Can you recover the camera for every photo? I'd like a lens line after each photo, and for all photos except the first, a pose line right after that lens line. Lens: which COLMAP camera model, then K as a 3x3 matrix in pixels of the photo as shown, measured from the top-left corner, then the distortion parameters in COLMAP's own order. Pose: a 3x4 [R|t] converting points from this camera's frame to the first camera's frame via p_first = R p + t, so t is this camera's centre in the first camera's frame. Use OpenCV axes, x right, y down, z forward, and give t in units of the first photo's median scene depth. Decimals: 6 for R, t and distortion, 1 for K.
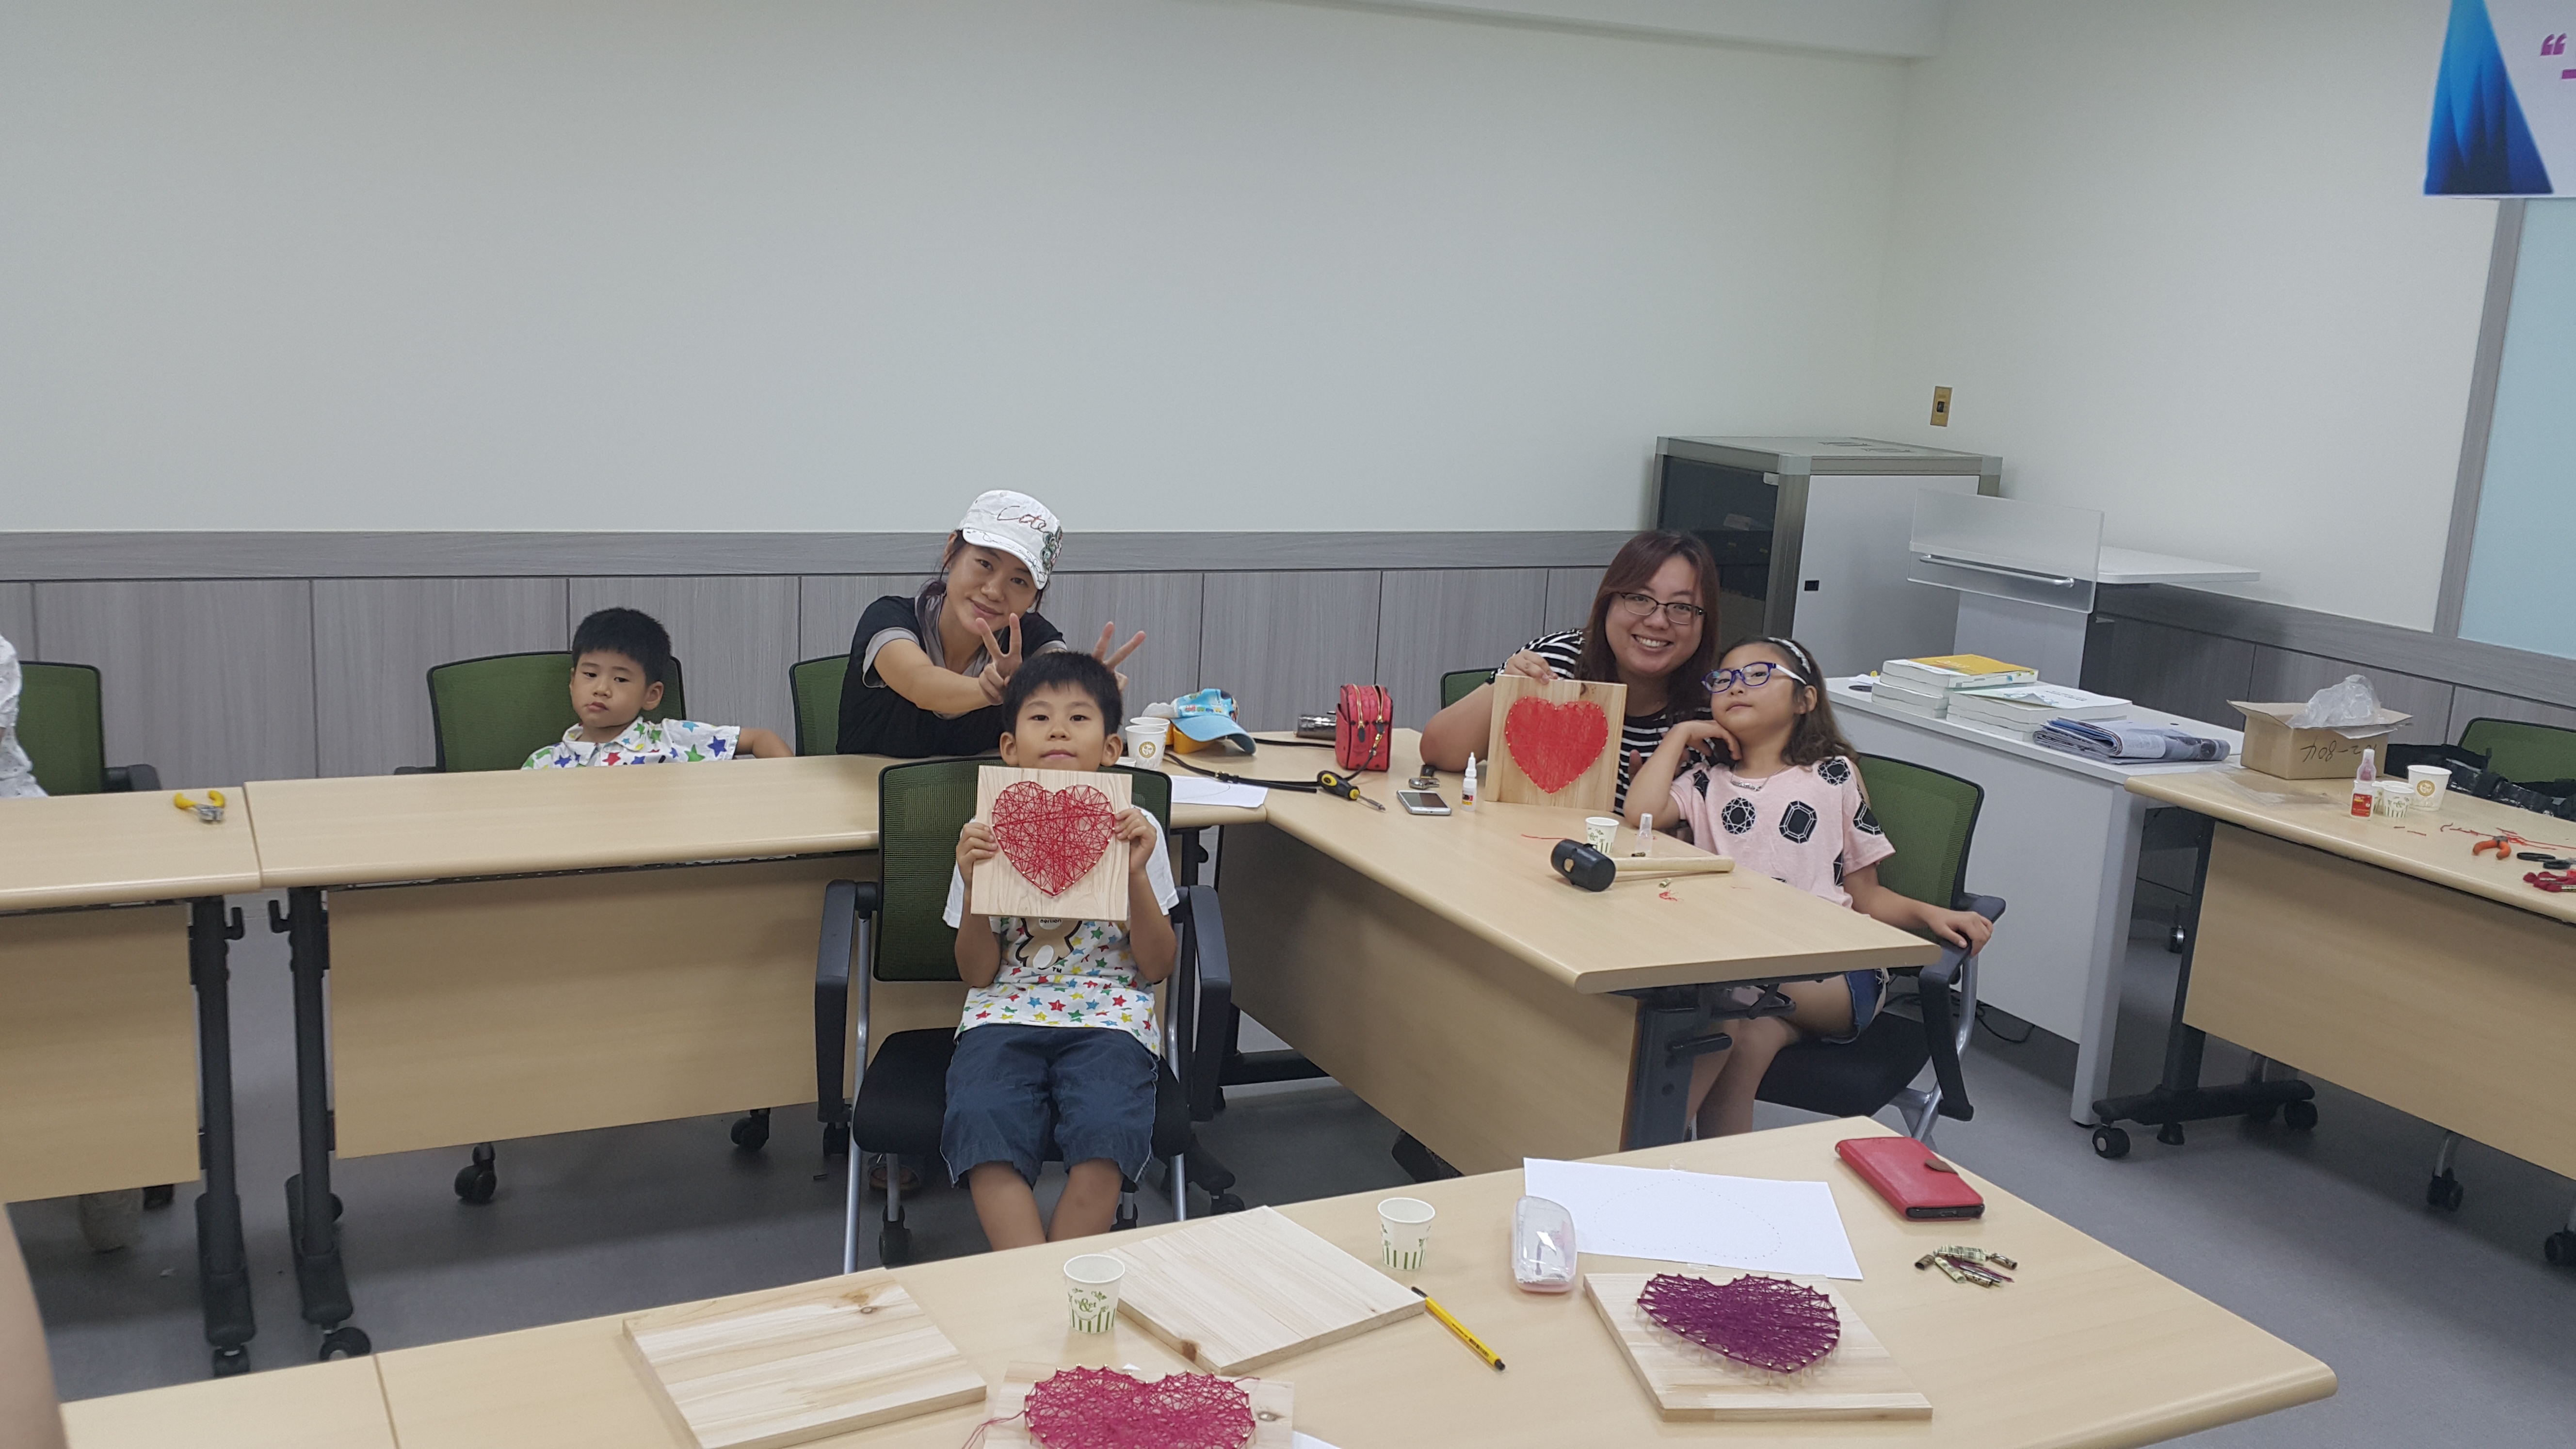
lens RADIAL K [[2316.3, 0, 1288.0], [0, 2316.3, 724.5], [0, 0, 1]] dist [0.185689, -0.361060]
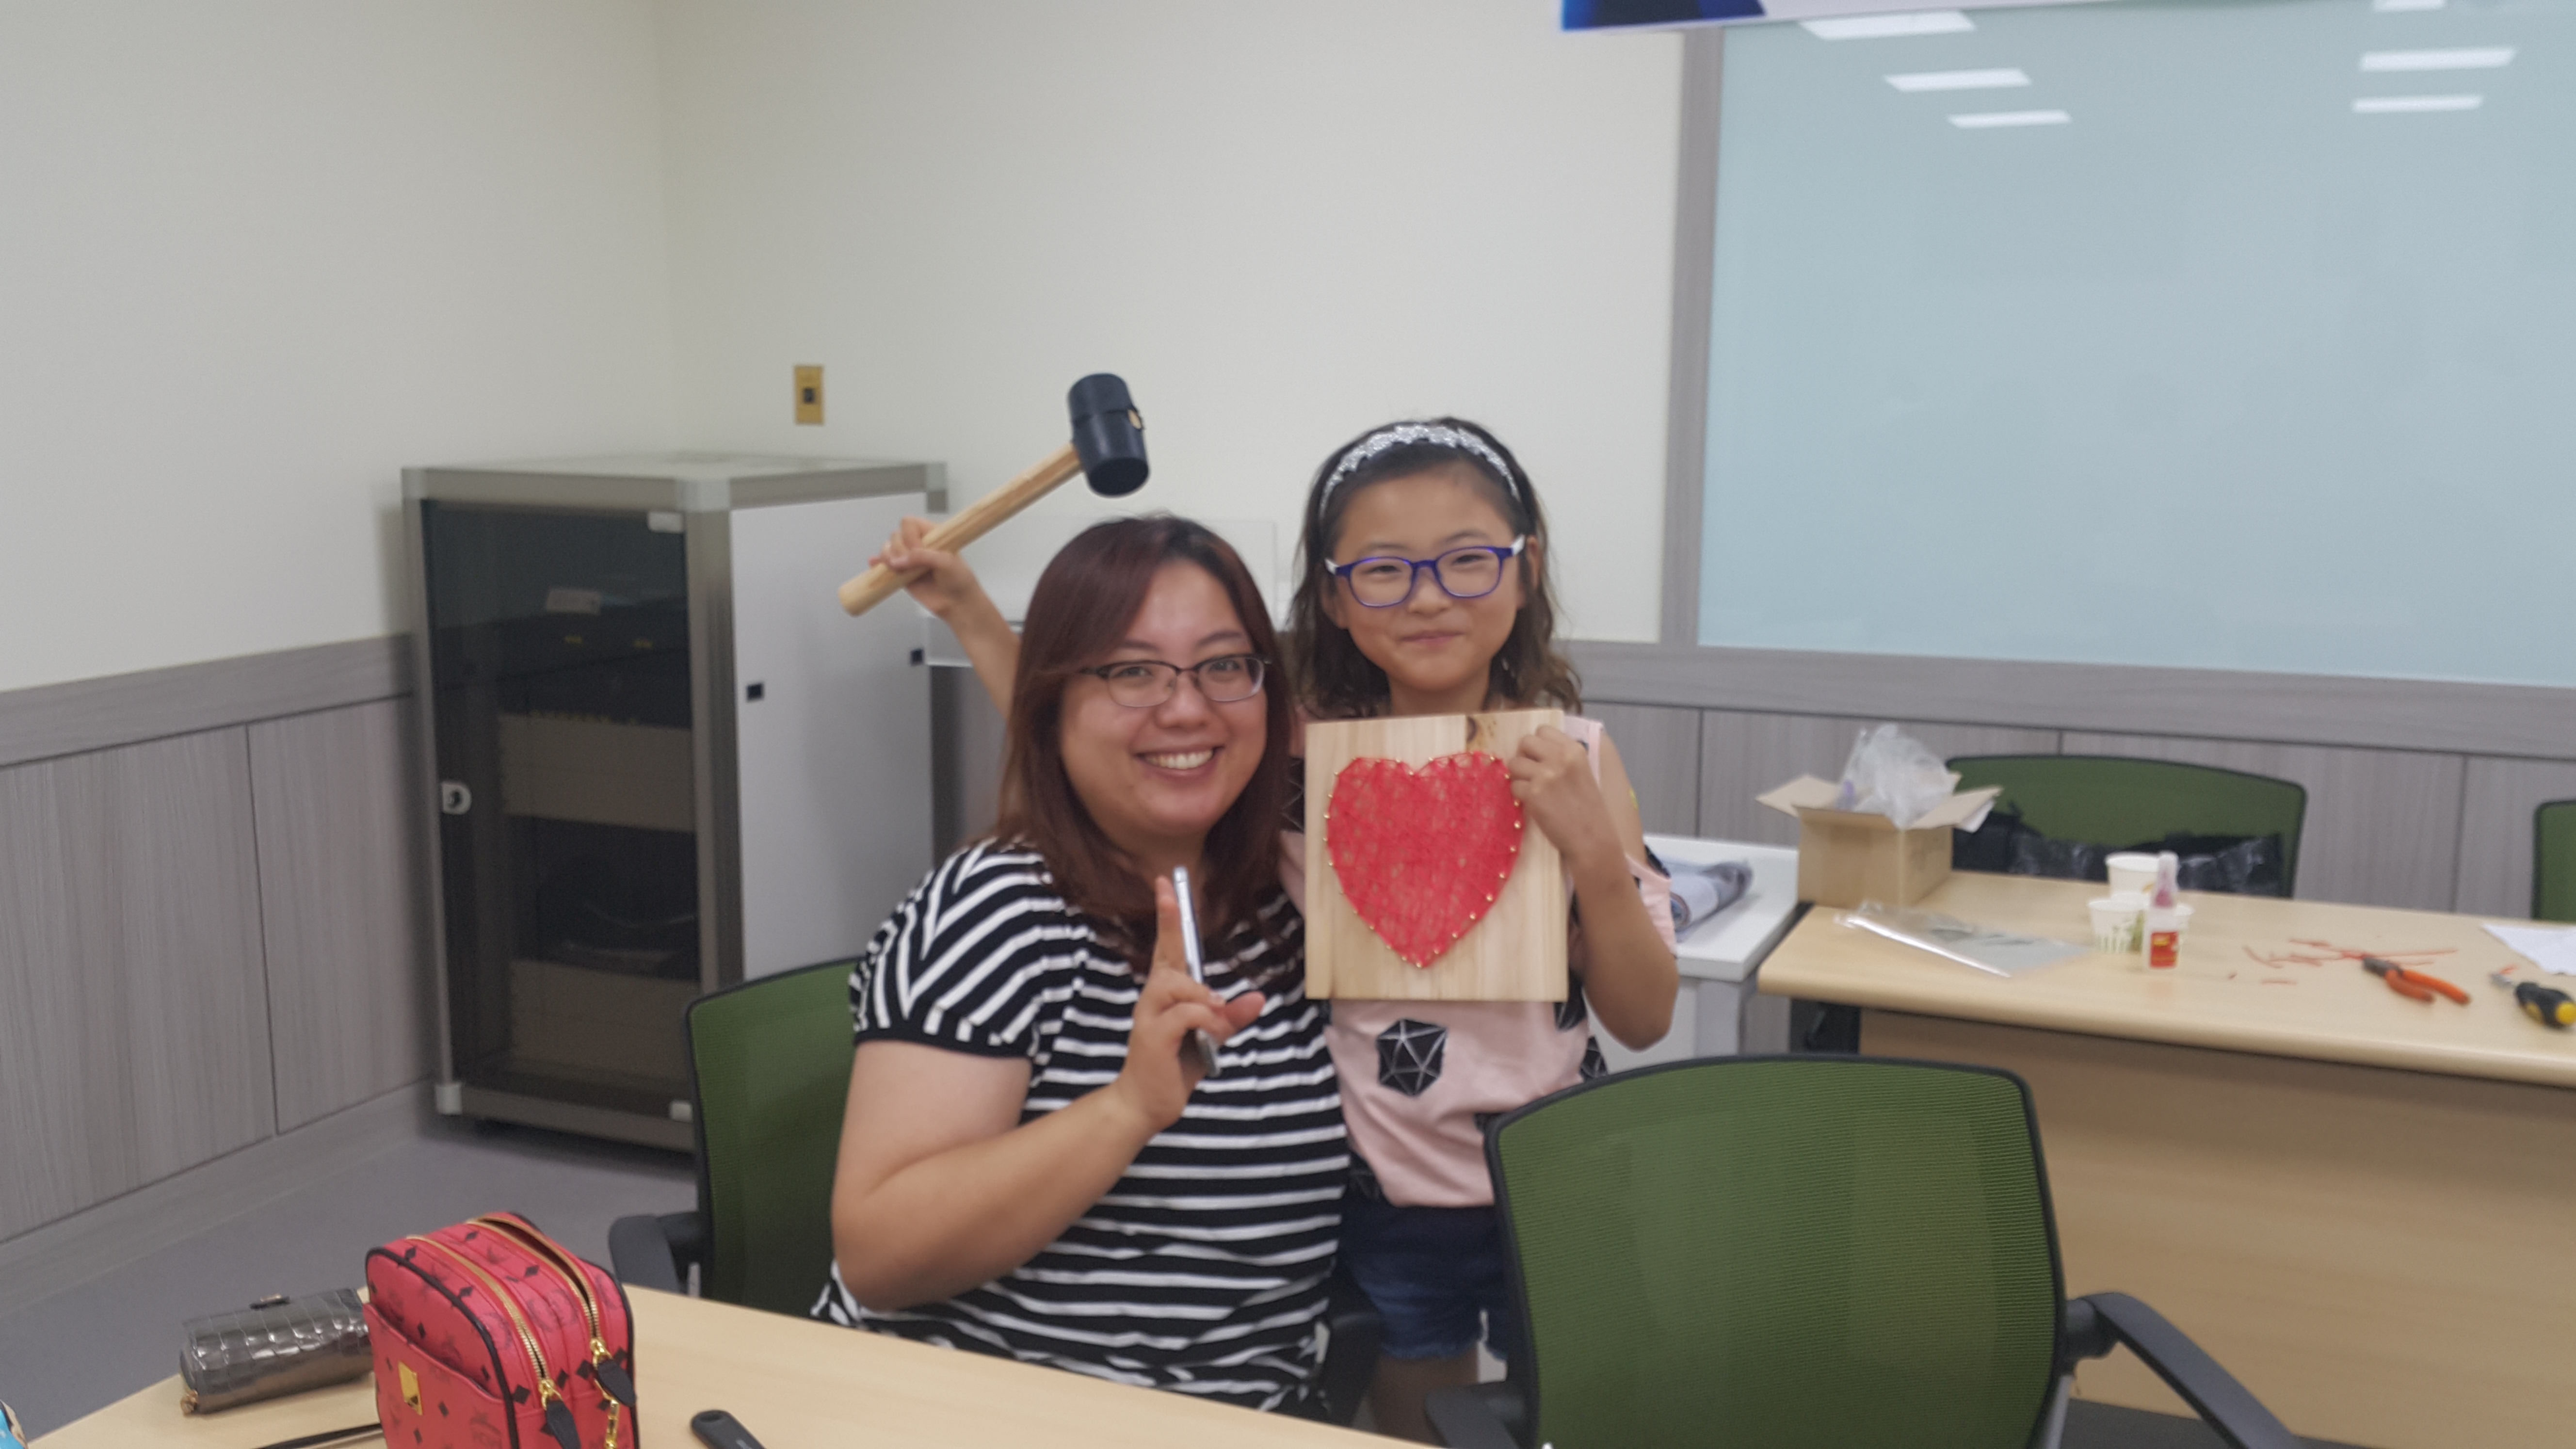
lens RADIAL K [[2316.3, 0, 1288.0], [0, 2316.3, 724.5], [0, 0, 1]] dist [0.185689, -0.361060]
pose [[0.764924, -0.152160, 0.625891, -0.048690], [0.162513, 0.985852, 0.041056, -0.053964], [-0.623283, 0.070310, 0.778829, 0.451175]]
